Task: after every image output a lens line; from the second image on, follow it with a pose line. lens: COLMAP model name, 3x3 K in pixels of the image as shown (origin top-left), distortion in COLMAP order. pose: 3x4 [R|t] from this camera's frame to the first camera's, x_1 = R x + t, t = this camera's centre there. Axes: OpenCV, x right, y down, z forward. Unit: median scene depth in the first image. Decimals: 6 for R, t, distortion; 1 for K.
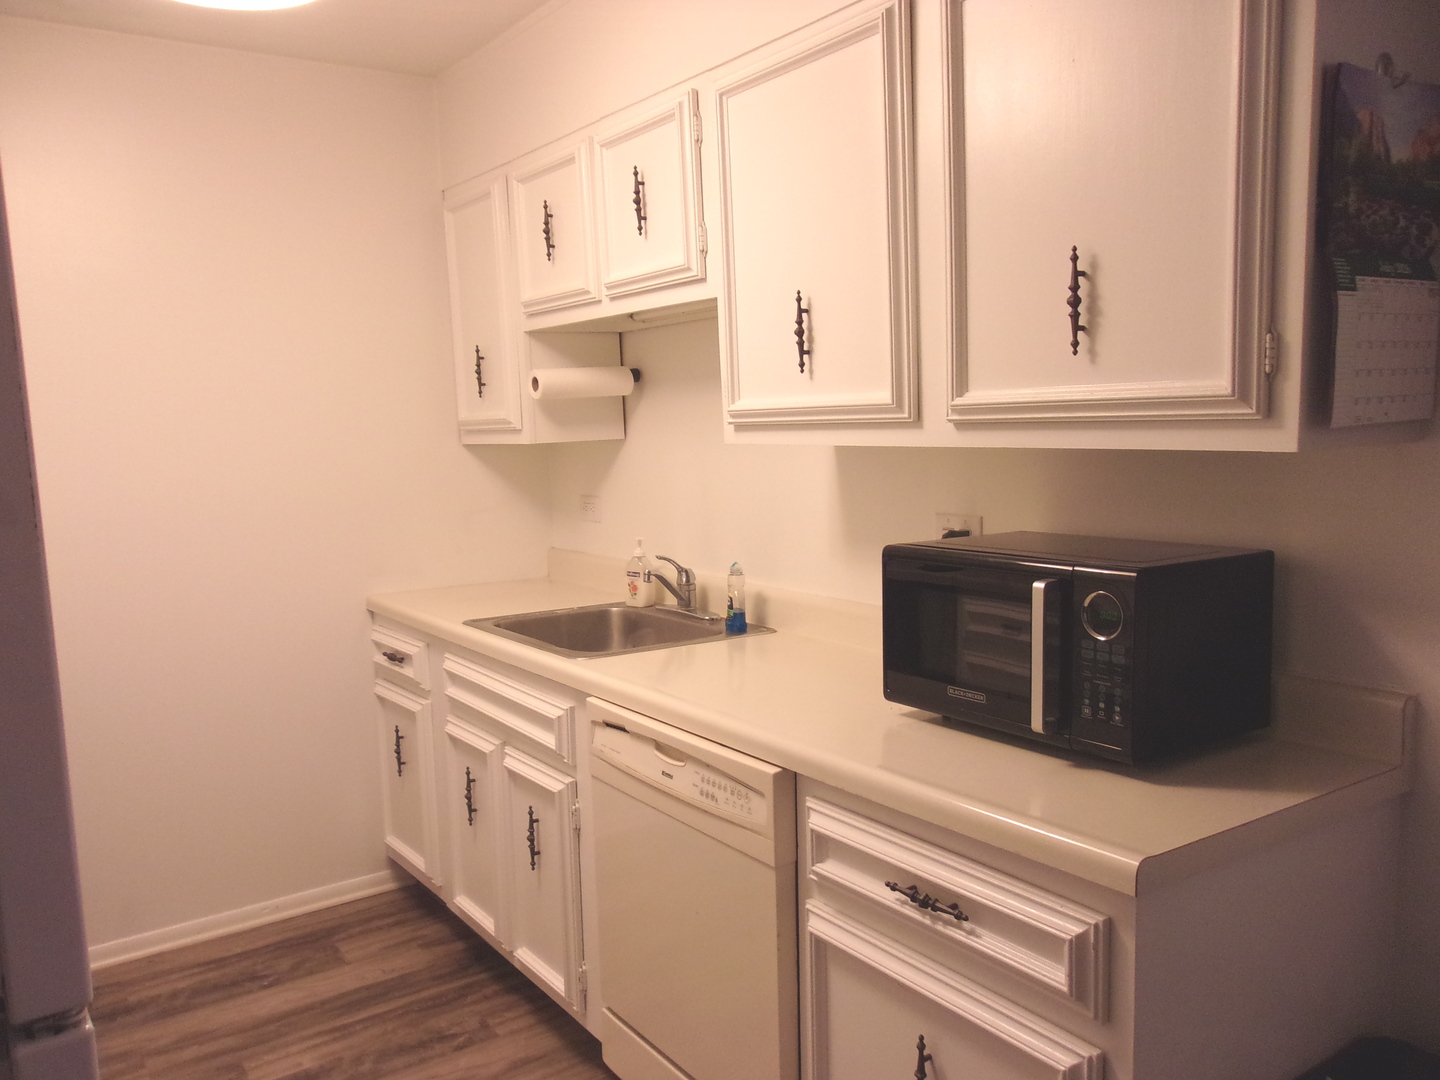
lens RADIAL K [[1115.2, 0, 719.1], [0, 1115.2, 546.3], [0, 0, 1]] dist [-0.025459, 0.001058]
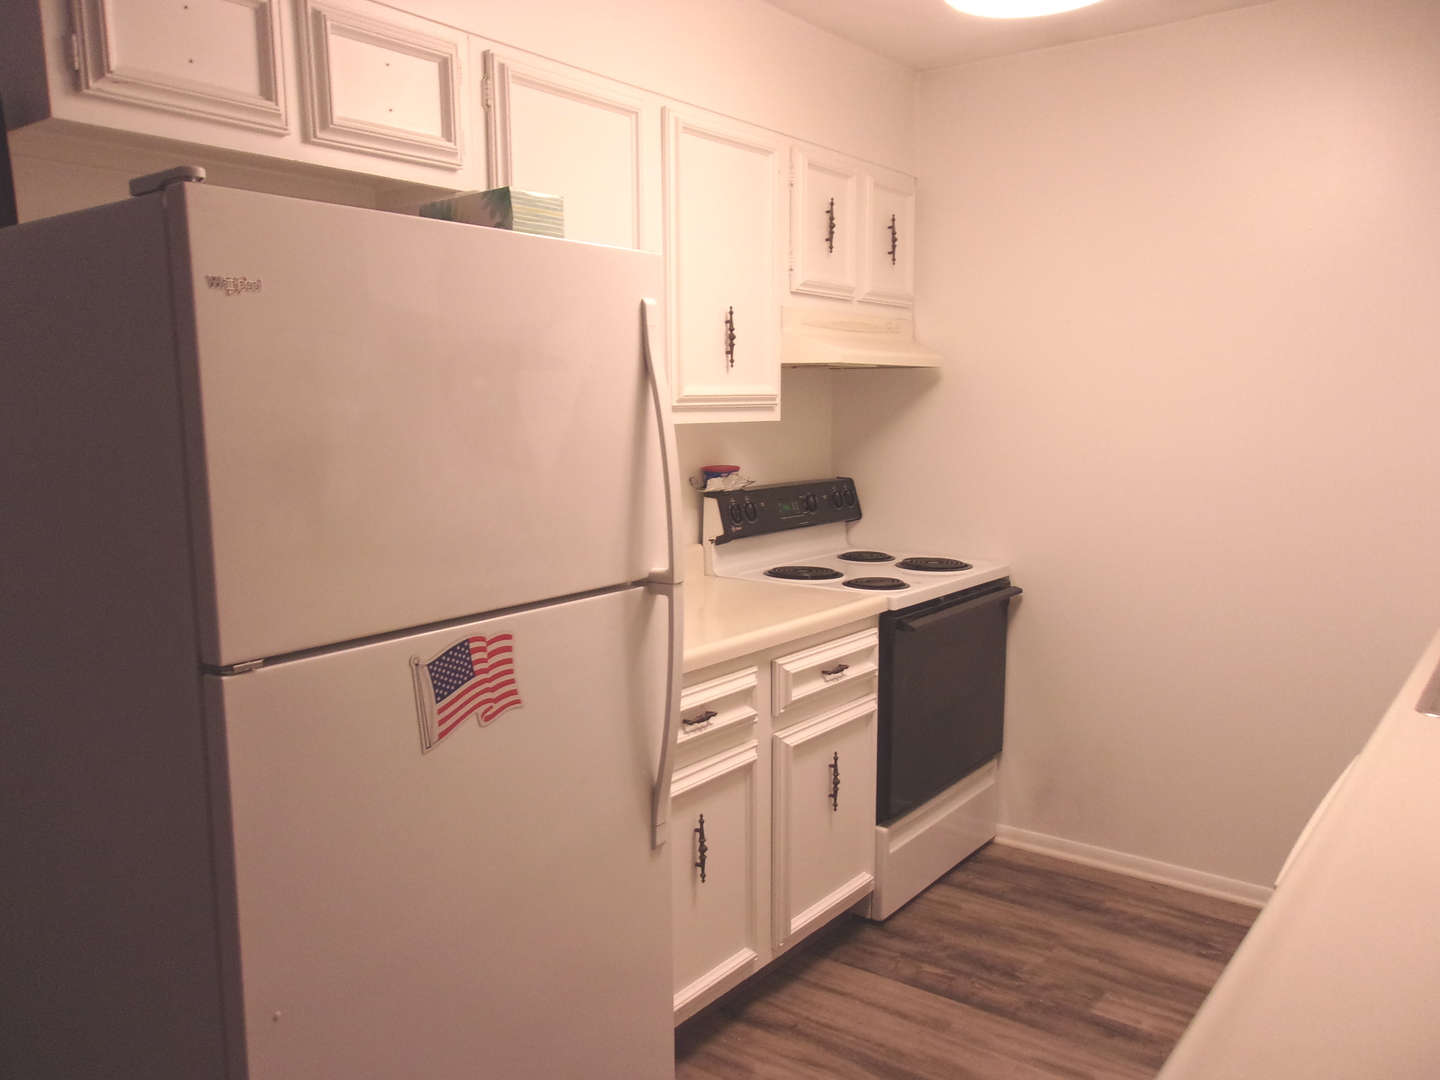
lens RADIAL K [[1139.6, 0, 723.1], [0, 1139.6, 547.1], [0, 0, 1]] dist [-0.001313, 0.003434]
pose [[0.287893, 0.153519, -0.945278, 0.414889], [-0.118123, 0.985222, 0.124031, -0.045561], [0.950350, 0.075952, 0.301772, 0.270019]]
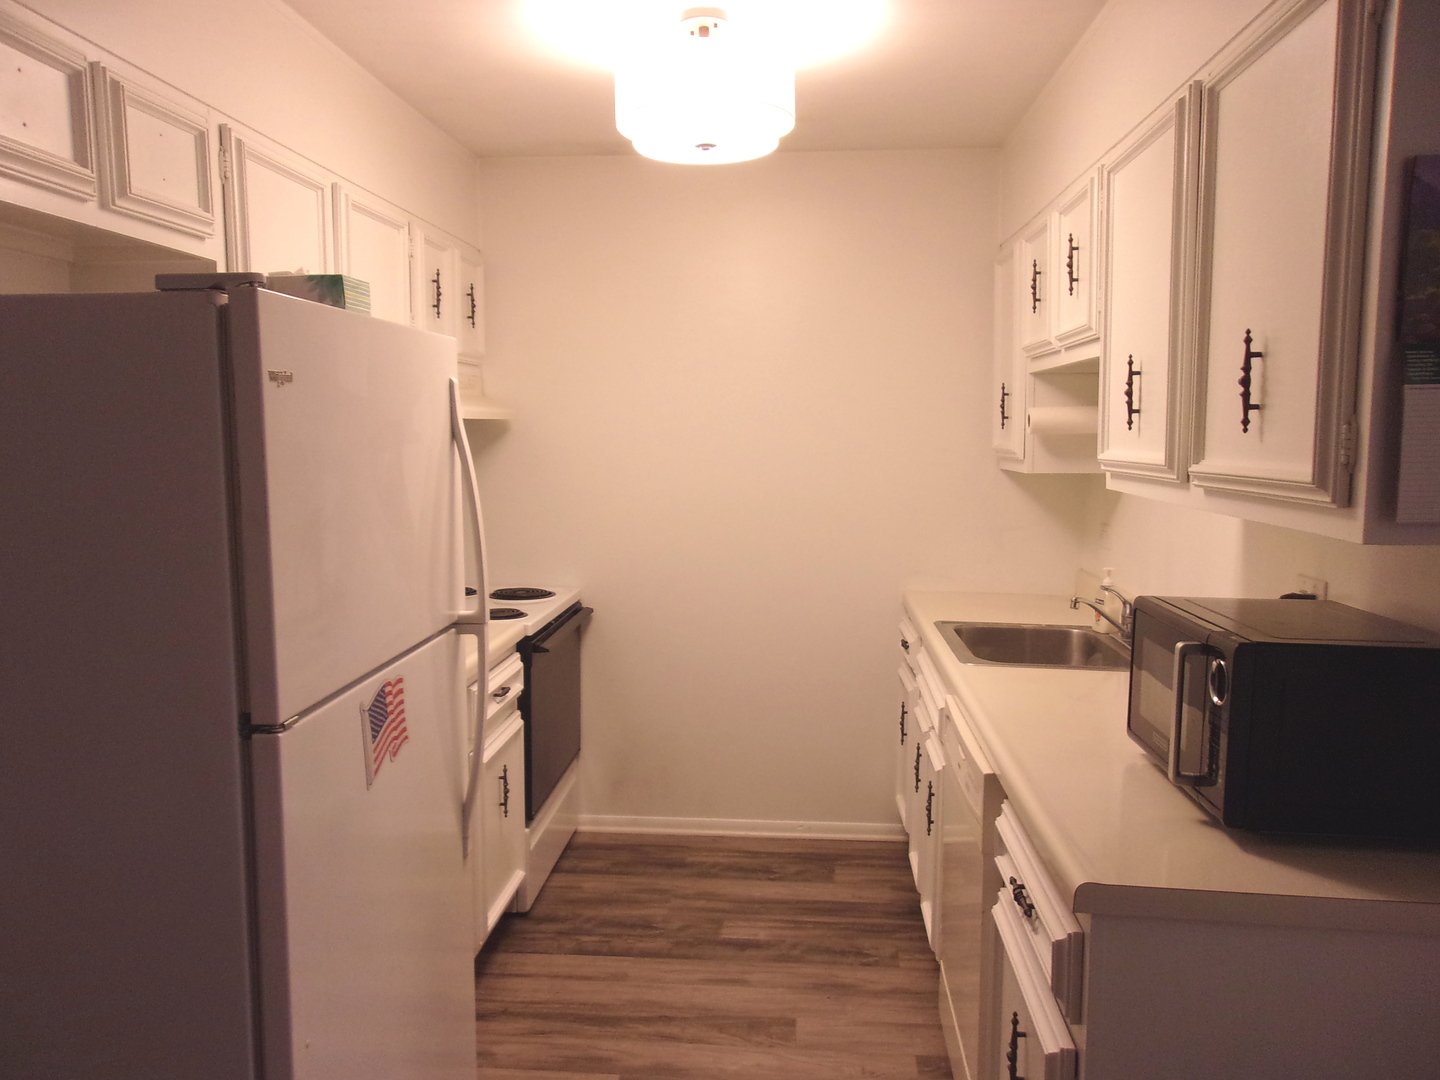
lens RADIAL K [[1139.6, 0, 723.1], [0, 1139.6, 547.1], [0, 0, 1]] dist [-0.001313, 0.003434]
pose [[0.761447, 0.101337, -0.640258, 0.390391], [-0.102685, 0.994090, 0.035219, -0.031684], [0.640043, 0.038928, 0.767353, -0.079911]]
